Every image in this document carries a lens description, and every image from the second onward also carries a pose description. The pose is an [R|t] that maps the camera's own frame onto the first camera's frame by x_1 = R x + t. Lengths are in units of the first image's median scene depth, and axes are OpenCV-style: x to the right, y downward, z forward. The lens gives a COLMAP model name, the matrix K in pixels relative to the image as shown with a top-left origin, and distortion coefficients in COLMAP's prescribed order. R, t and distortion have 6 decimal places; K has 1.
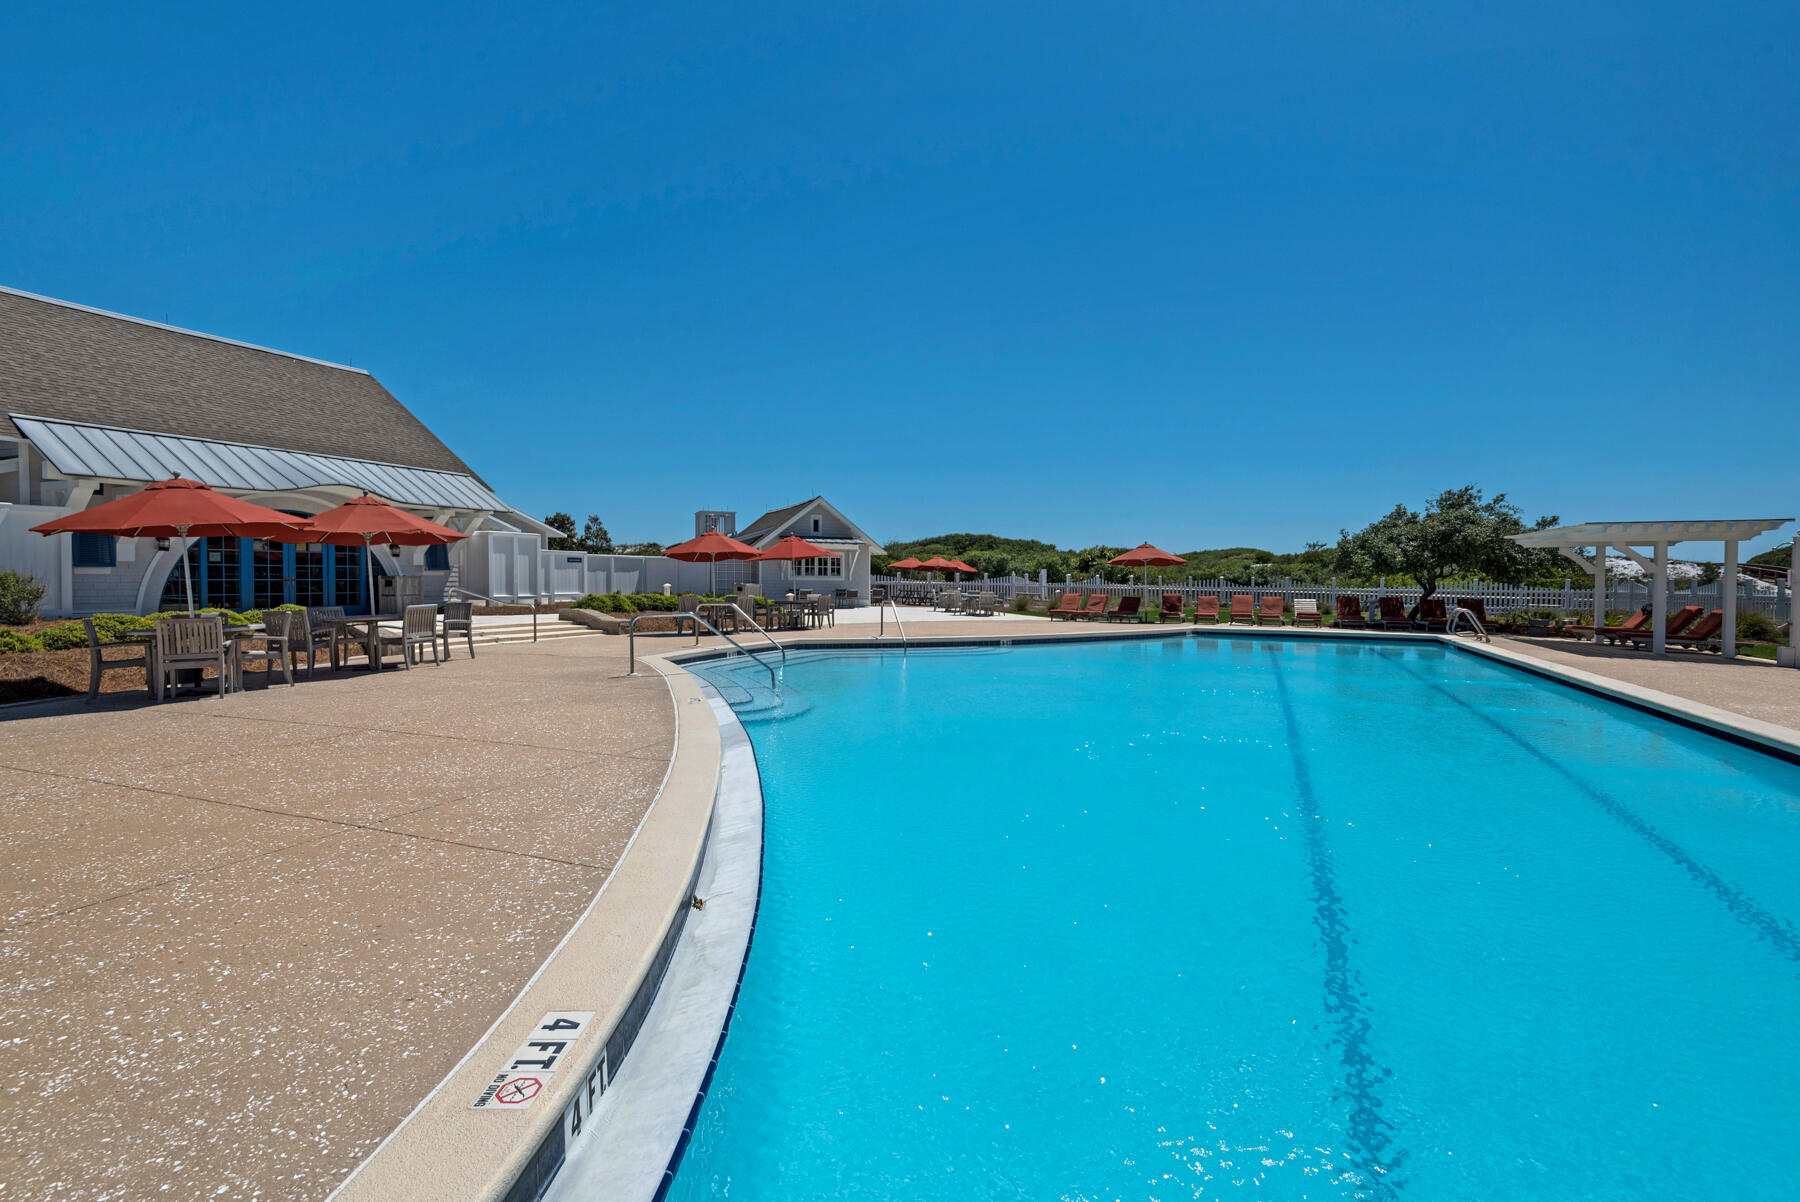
lens RADIAL K [[827.1, 0, 890.3], [0, 827.1, 605.2], [0, 0, 1]] dist [0.020071, -0.015129]
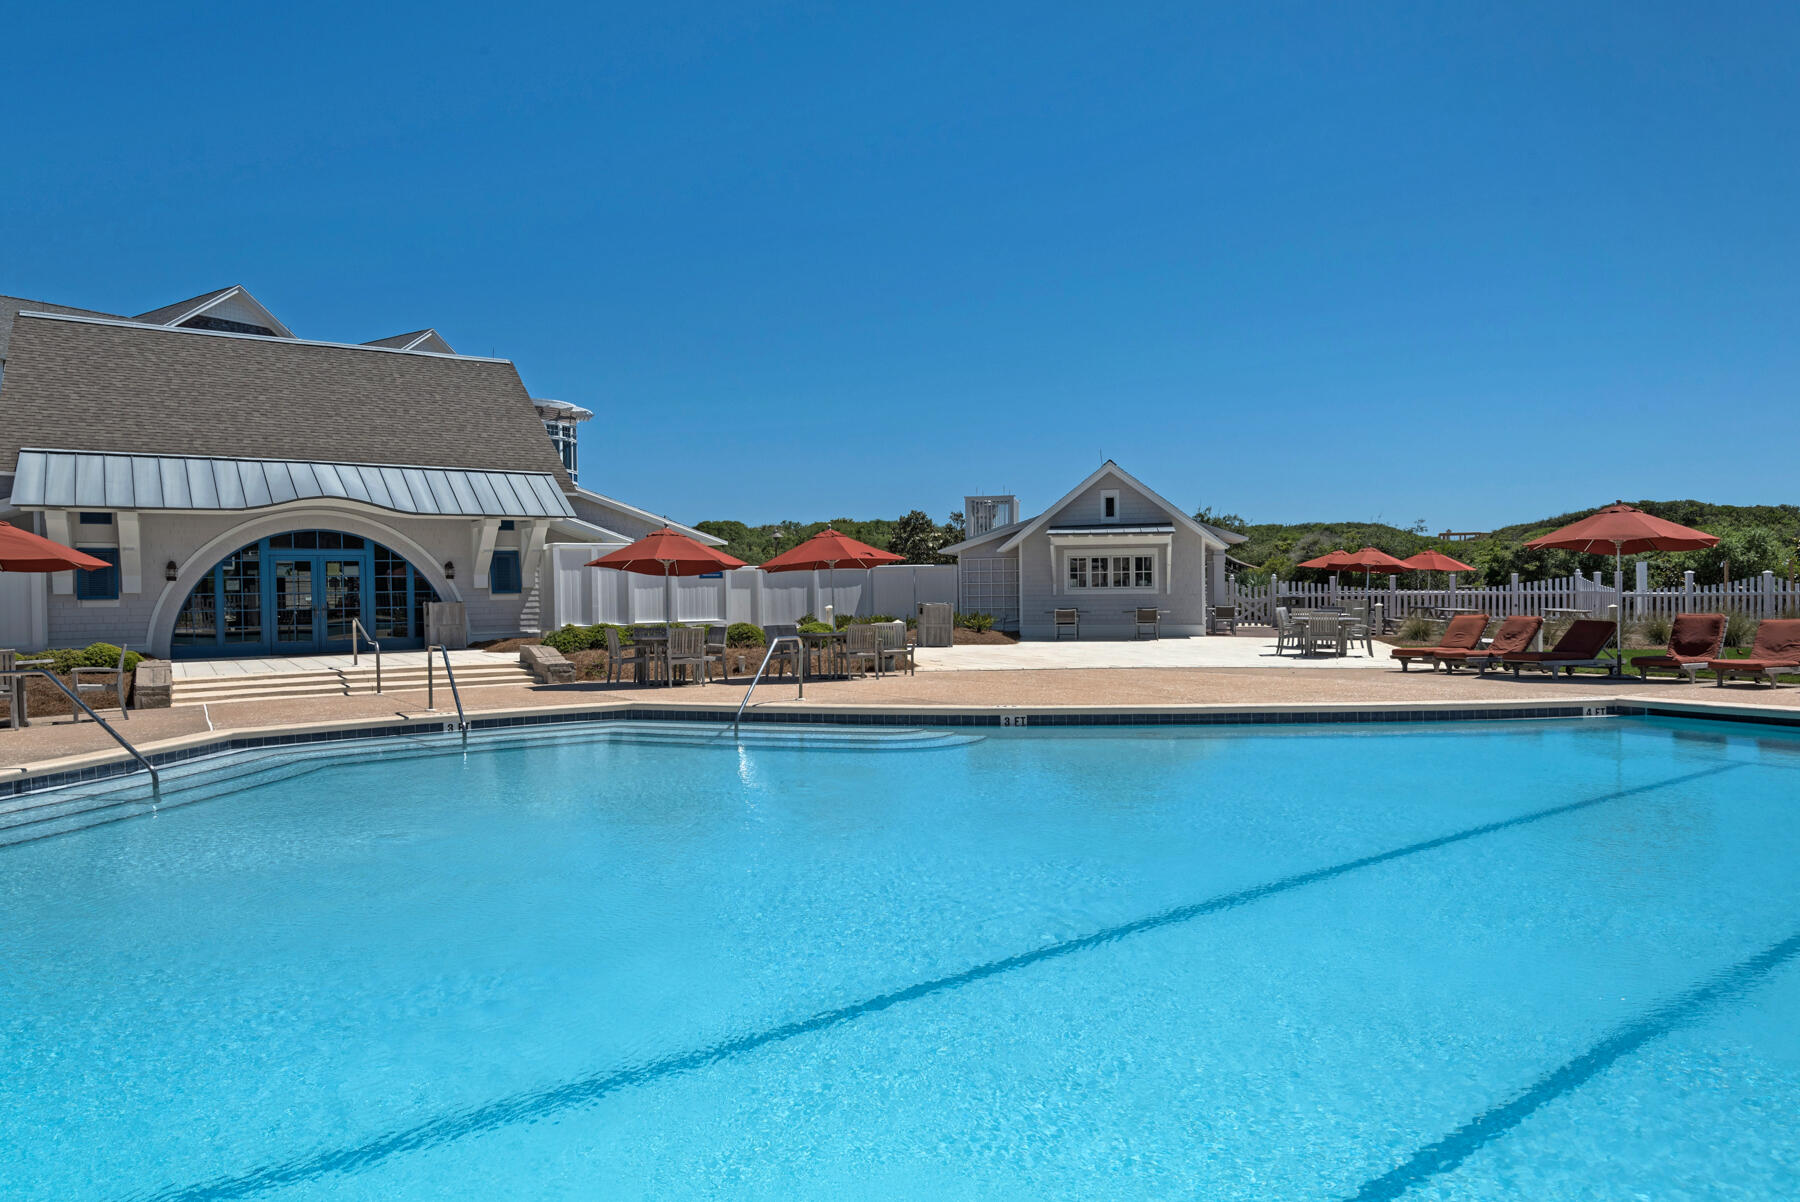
lens RADIAL K [[1096.2, 0, 902.6], [0, 1096.2, 645.7], [0, 0, 1]] dist [0.030084, -0.023951]
pose [[0.841266, 0.008335, -0.540557, 0.301859], [0.002872, 0.999798, 0.019887, -0.009897], [0.540614, -0.018283, 0.841072, 0.265306]]
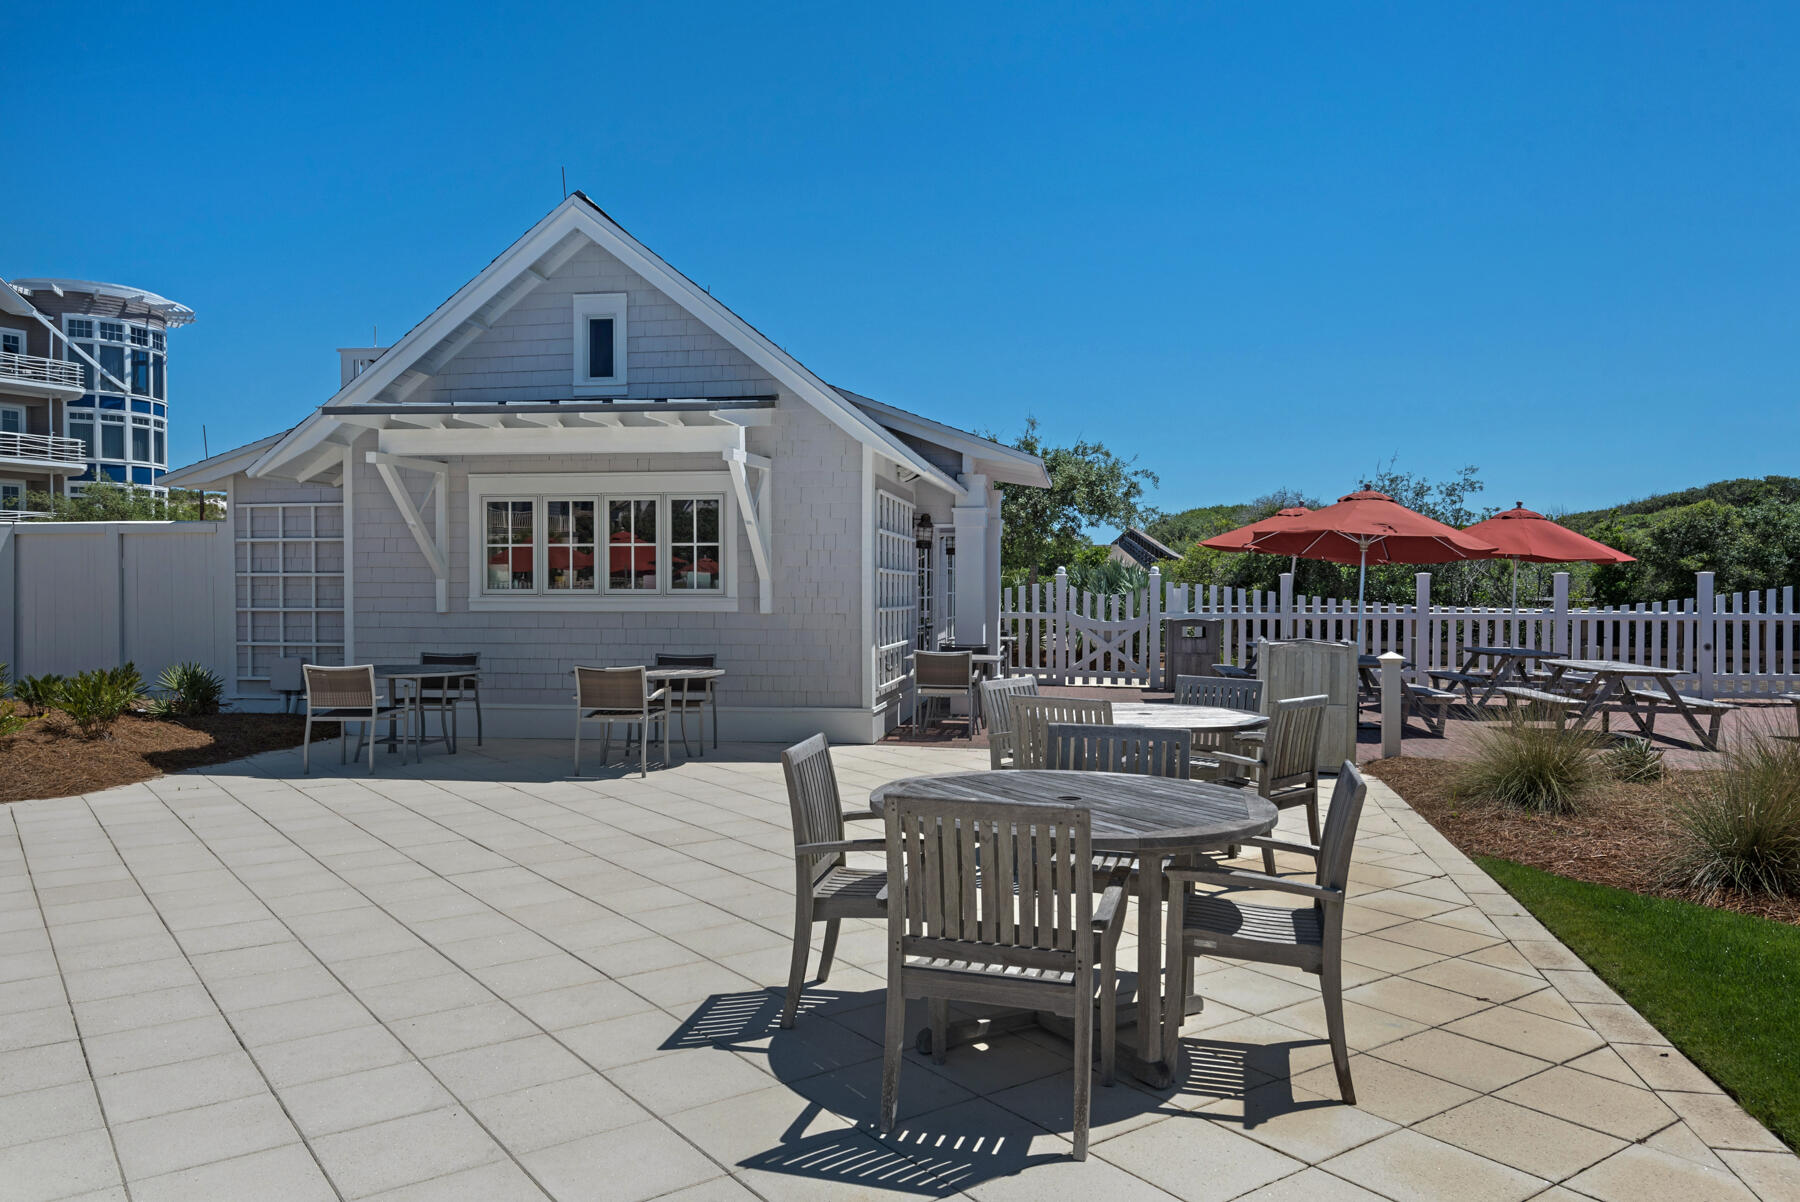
lens RADIAL K [[1310.5, 0, 898.3], [0, 1310.5, 627.4], [0, 0, 1]] dist [0.029975, -0.001044]
pose [[0.867773, 0.004265, -0.496943, 0.183116], [-0.008241, 0.999949, -0.005808, -0.032052], [0.496893, 0.009135, 0.867764, 0.974461]]
